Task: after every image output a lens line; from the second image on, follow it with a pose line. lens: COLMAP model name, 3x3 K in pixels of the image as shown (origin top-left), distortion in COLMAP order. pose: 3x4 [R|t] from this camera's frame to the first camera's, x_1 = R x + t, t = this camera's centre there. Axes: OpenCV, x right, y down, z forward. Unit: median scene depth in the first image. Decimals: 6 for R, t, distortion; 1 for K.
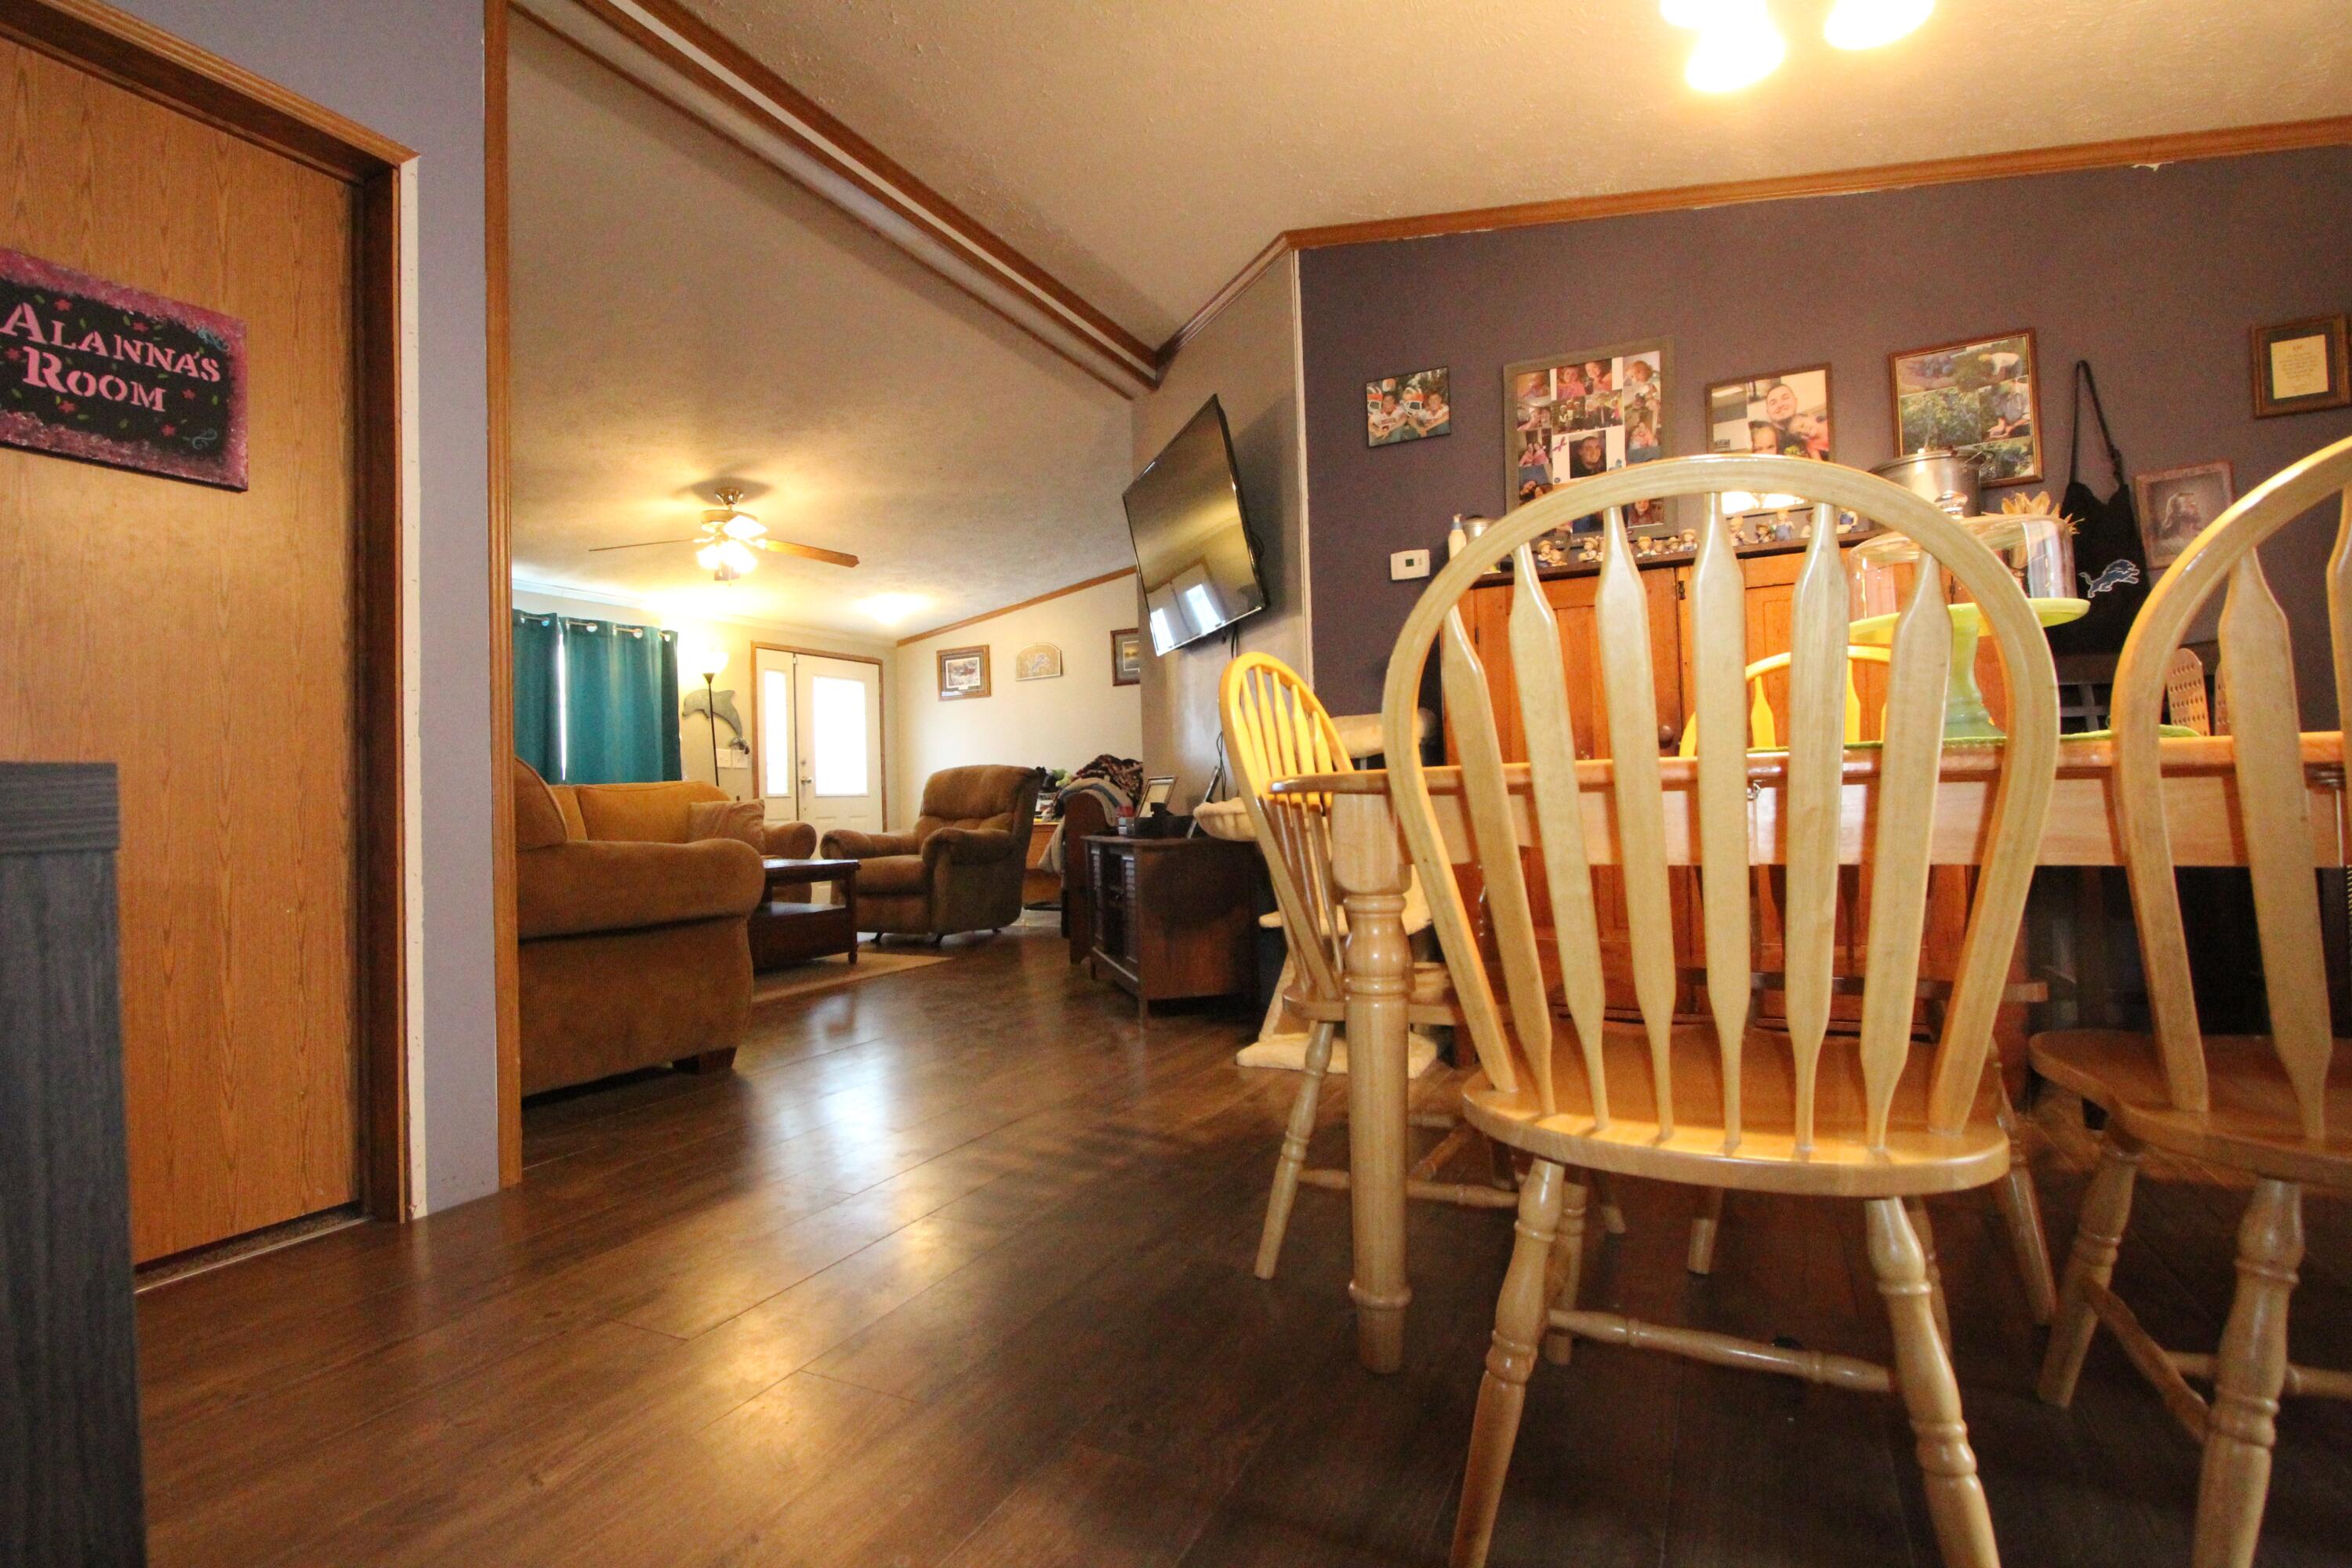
lens RADIAL K [[1100.6, 0, 1161.3], [0, 1100.6, 785.2], [0, 0, 1]] dist [-0.020140, 0.004397]
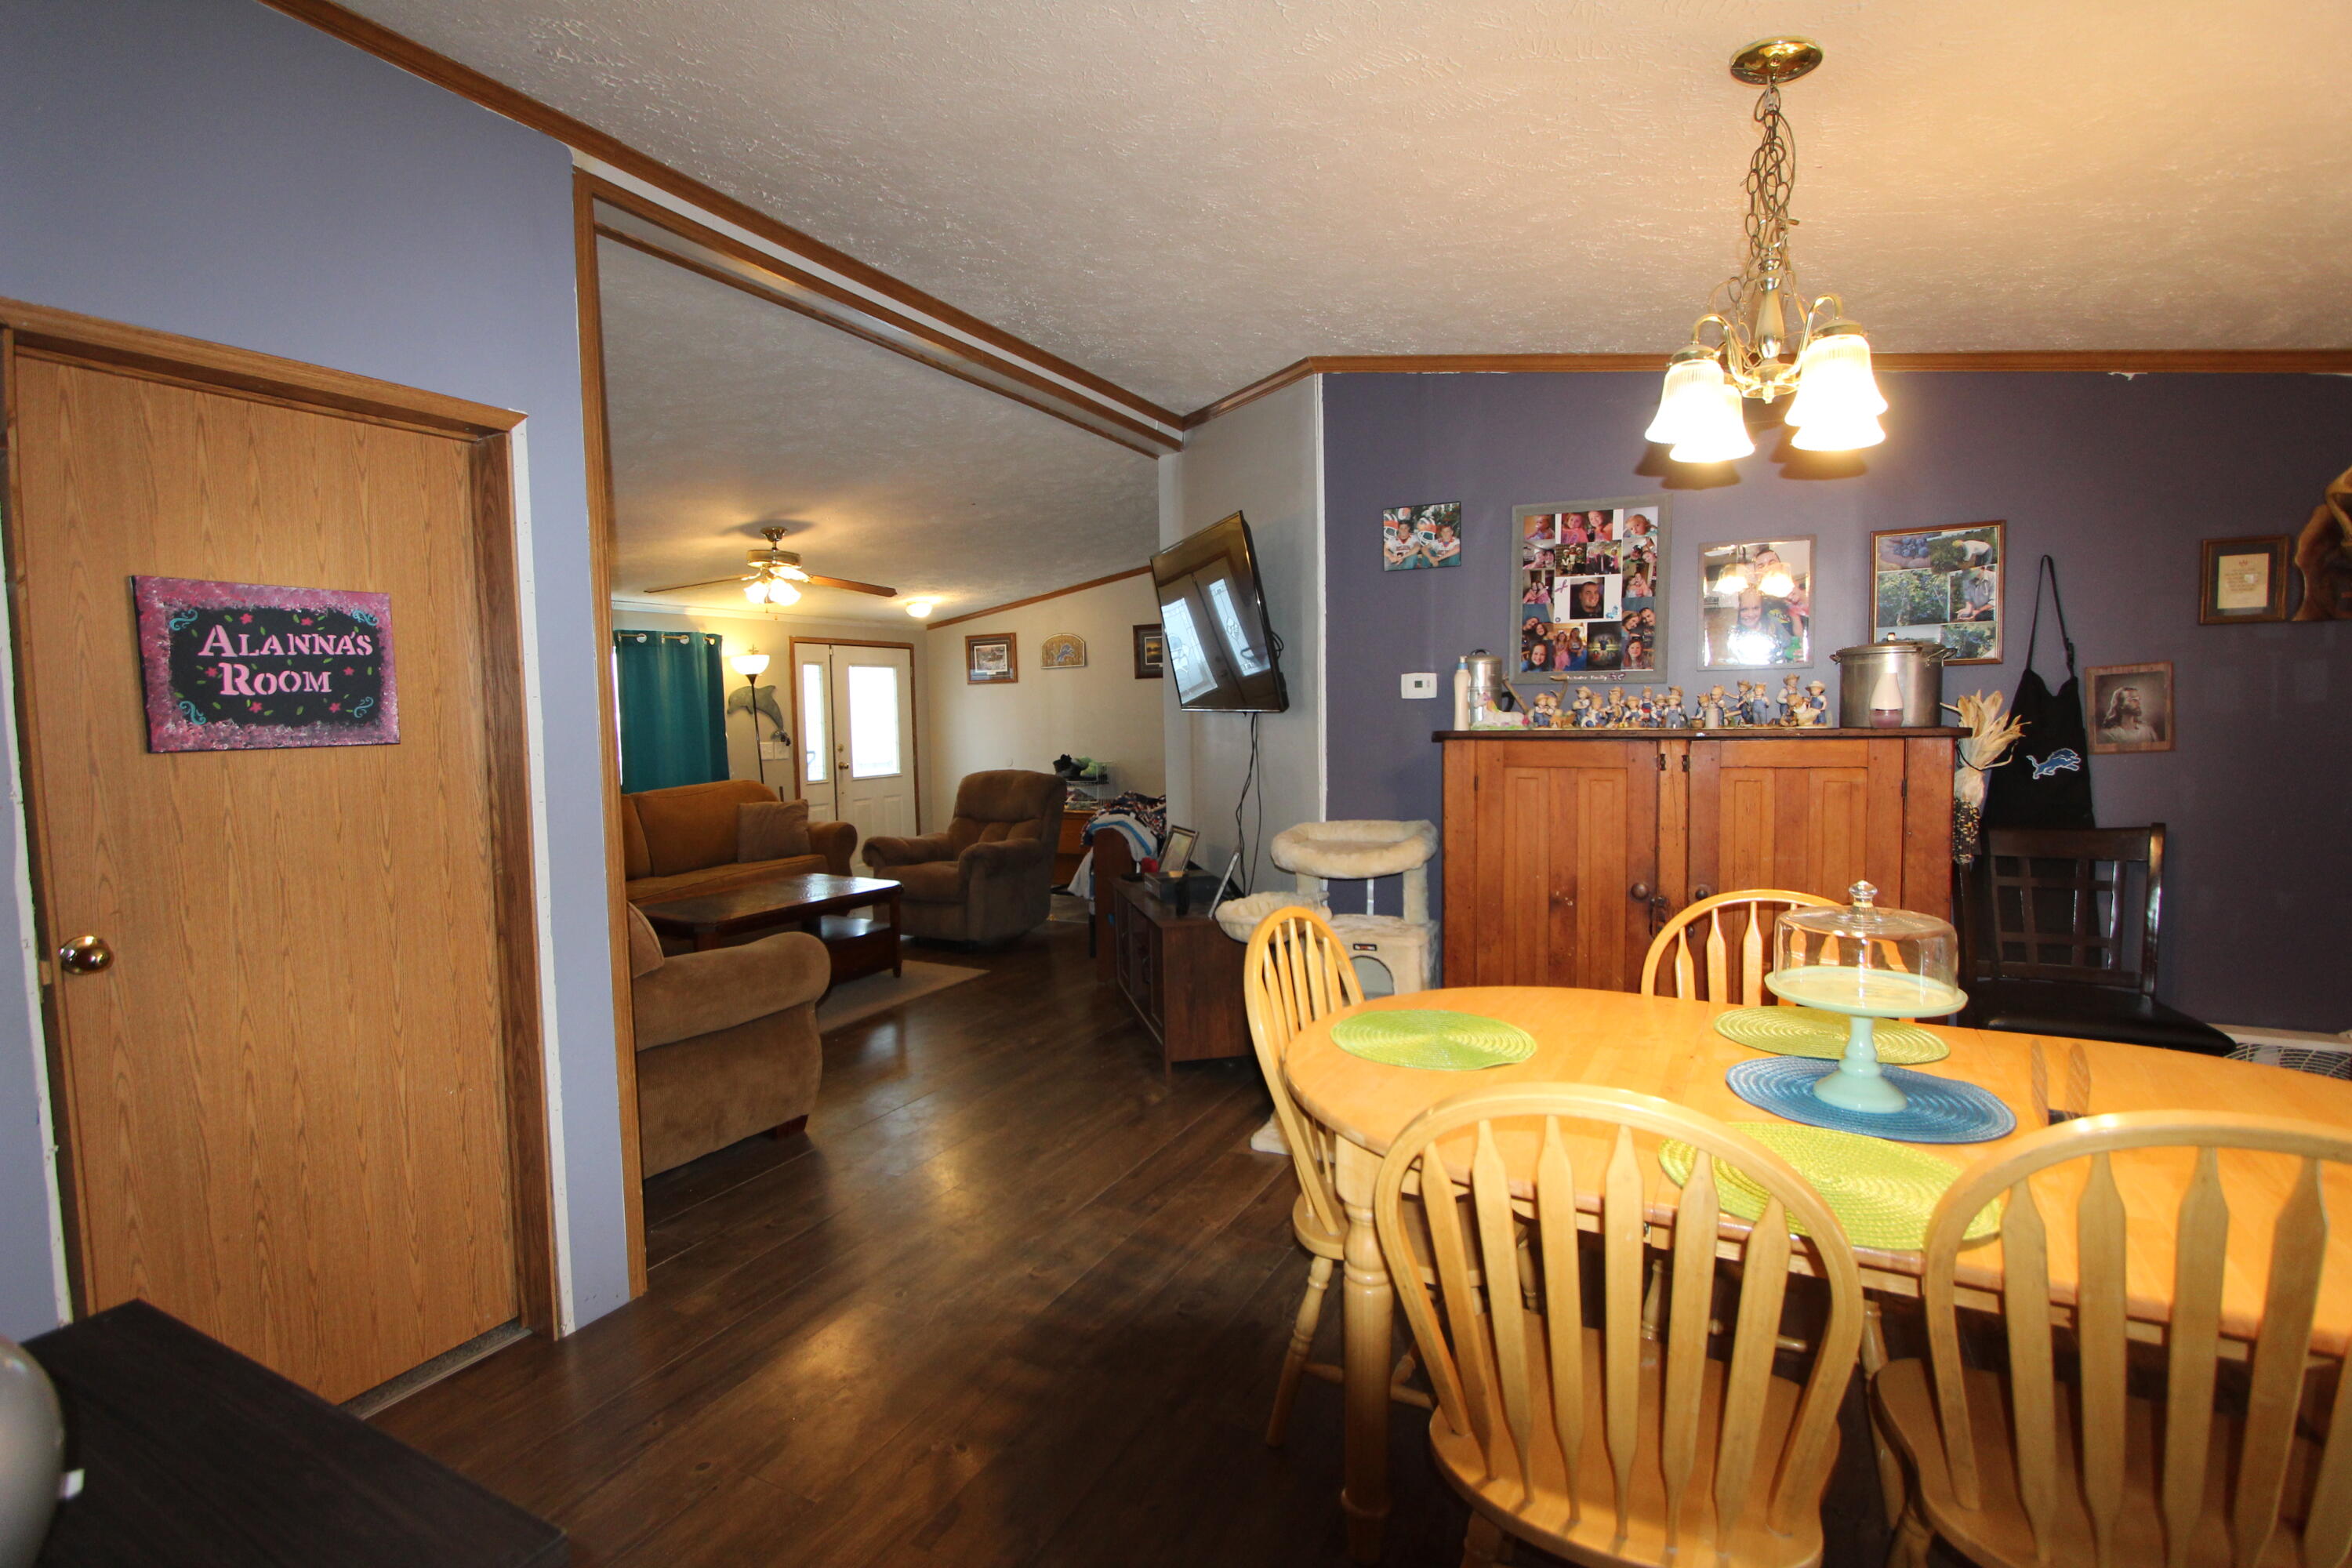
lens RADIAL K [[1078.5, 0, 1161.3], [0, 1078.5, 786.7], [0, 0, 1]] dist [-0.015236, 0.000790]
pose [[0.999862, 0.011053, -0.012414, -0.013855], [-0.009921, 0.996092, 0.087768, -0.207816], [0.013335, -0.087633, 0.996064, -0.074840]]
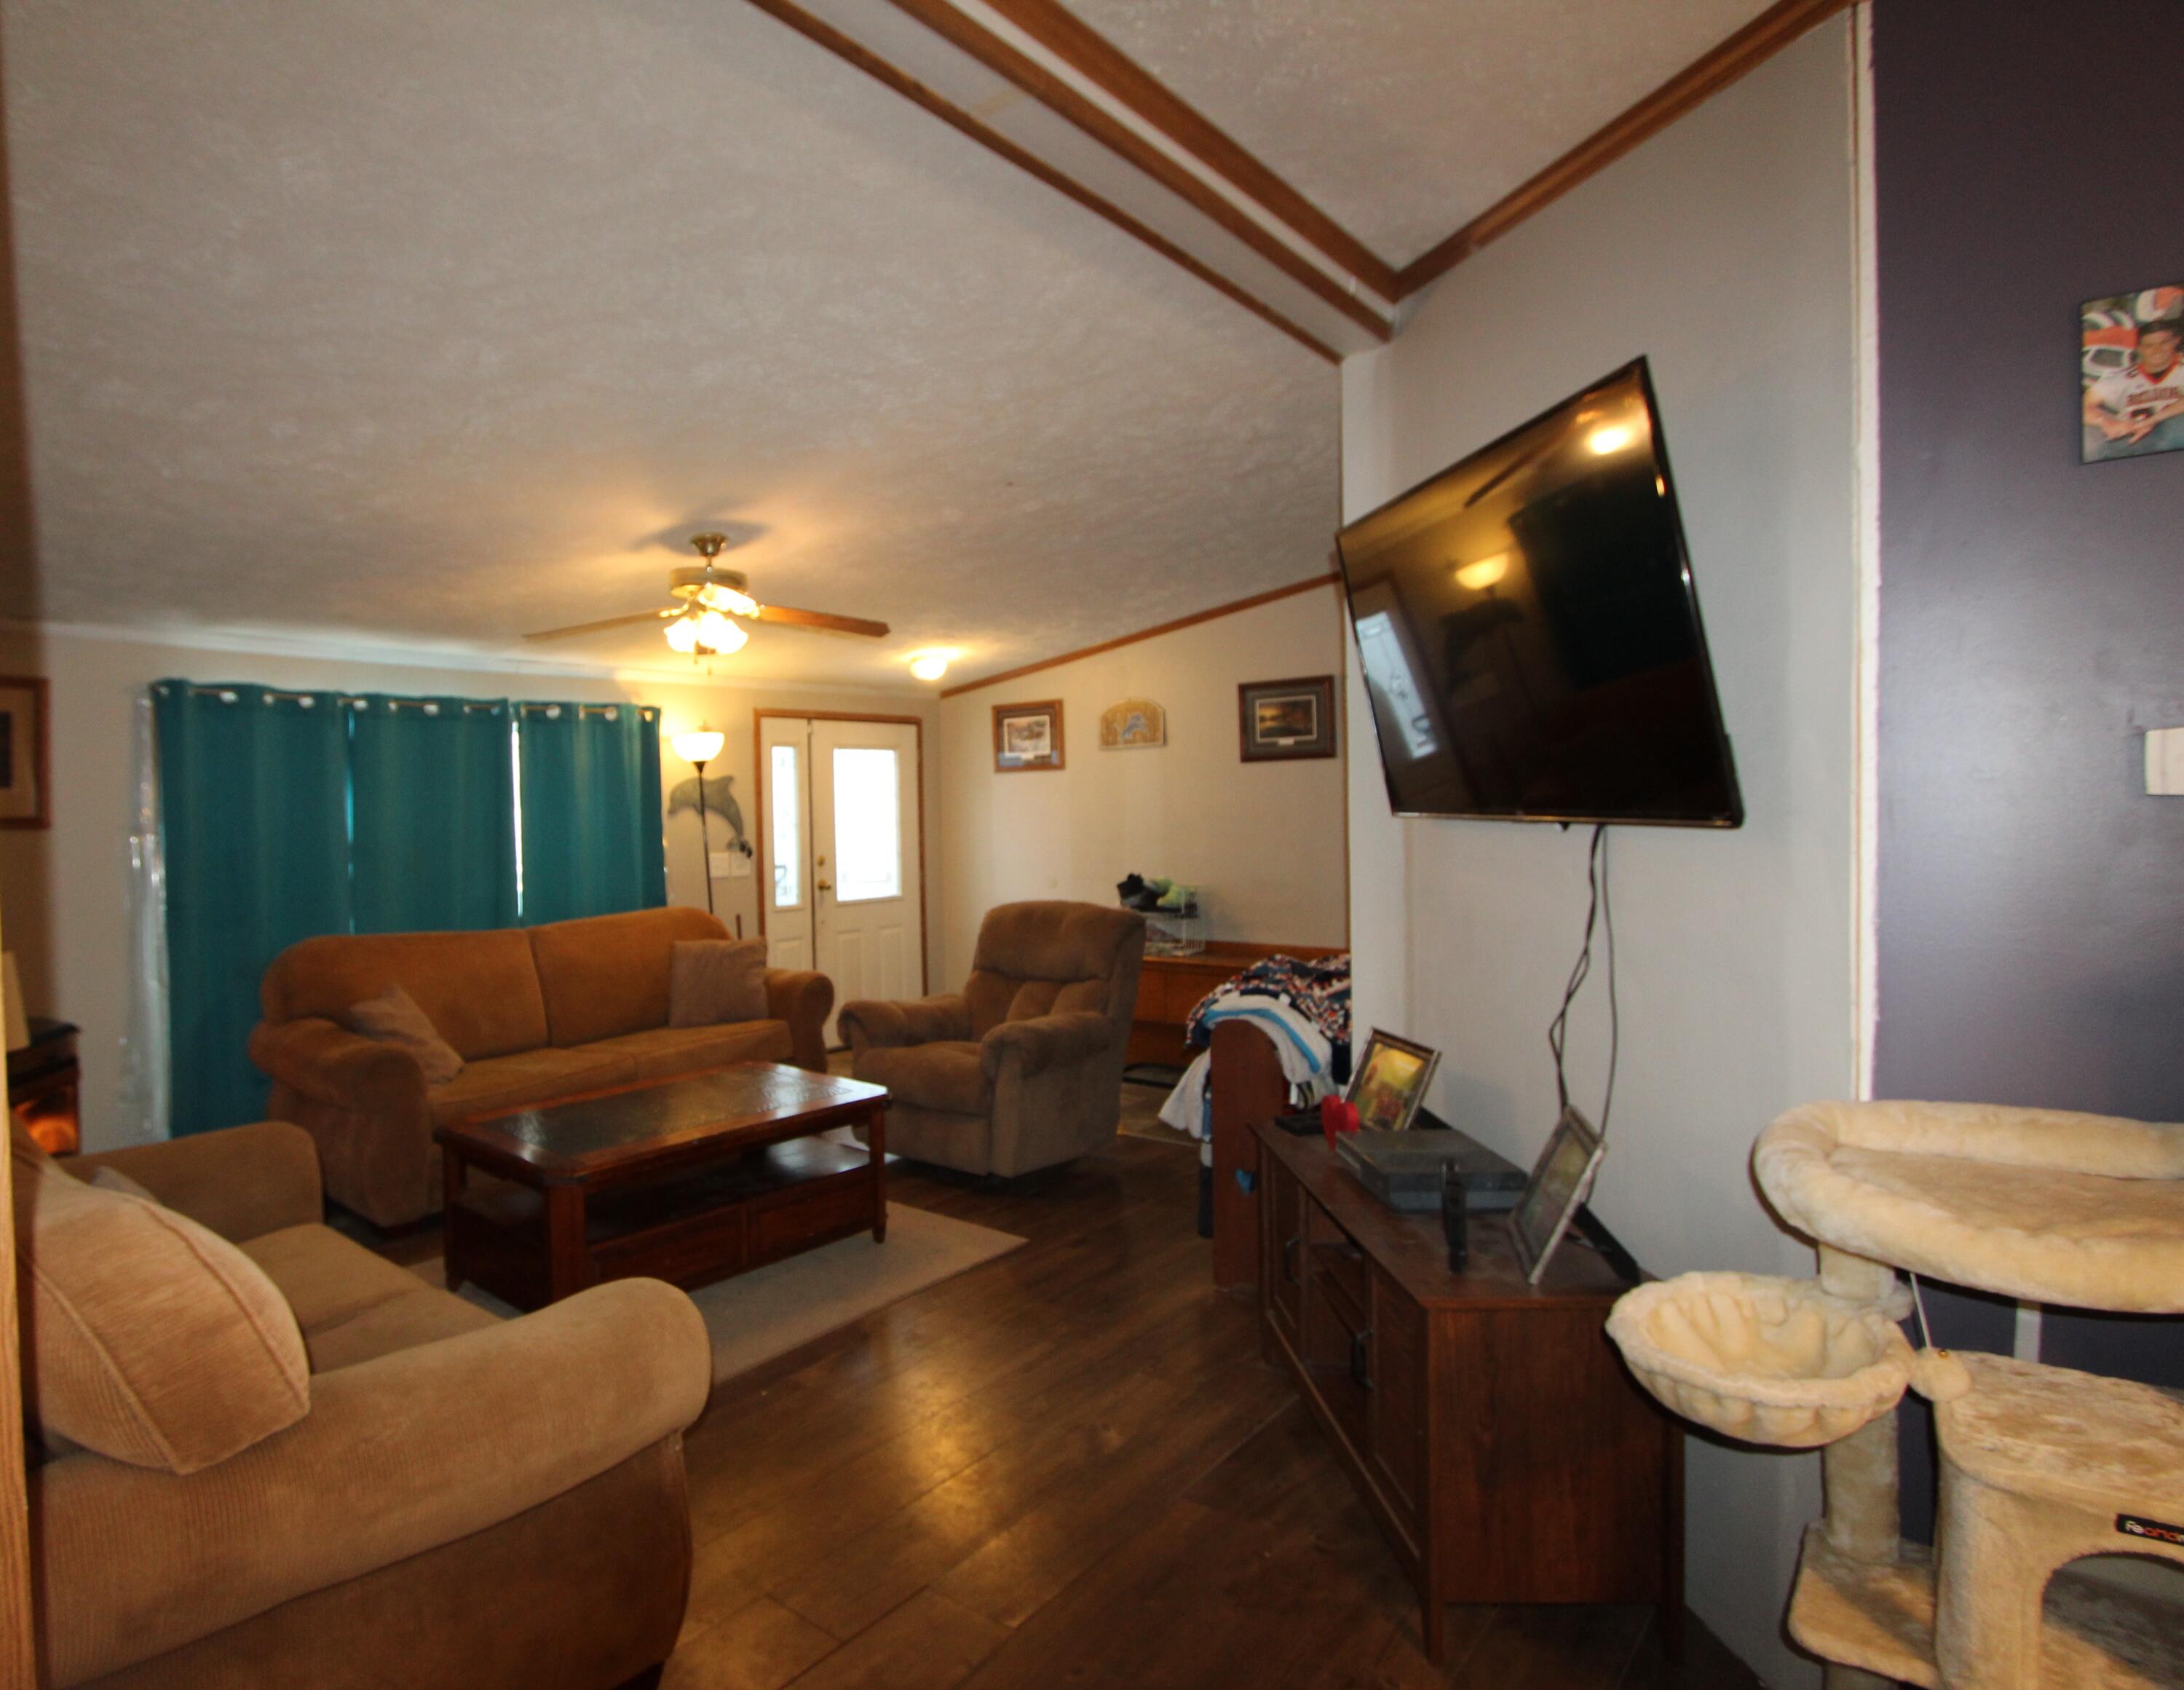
lens RADIAL K [[1235.7, 0, 902.2], [0, 1235.7, 846.7], [0, 0, 1]] dist [-0.016284, 0.002814]
pose [[0.966091, 0.016973, -0.257642, -0.129384], [-0.003277, 0.998563, 0.053495, -0.206726], [0.258179, -0.050837, 0.964759, 0.483338]]
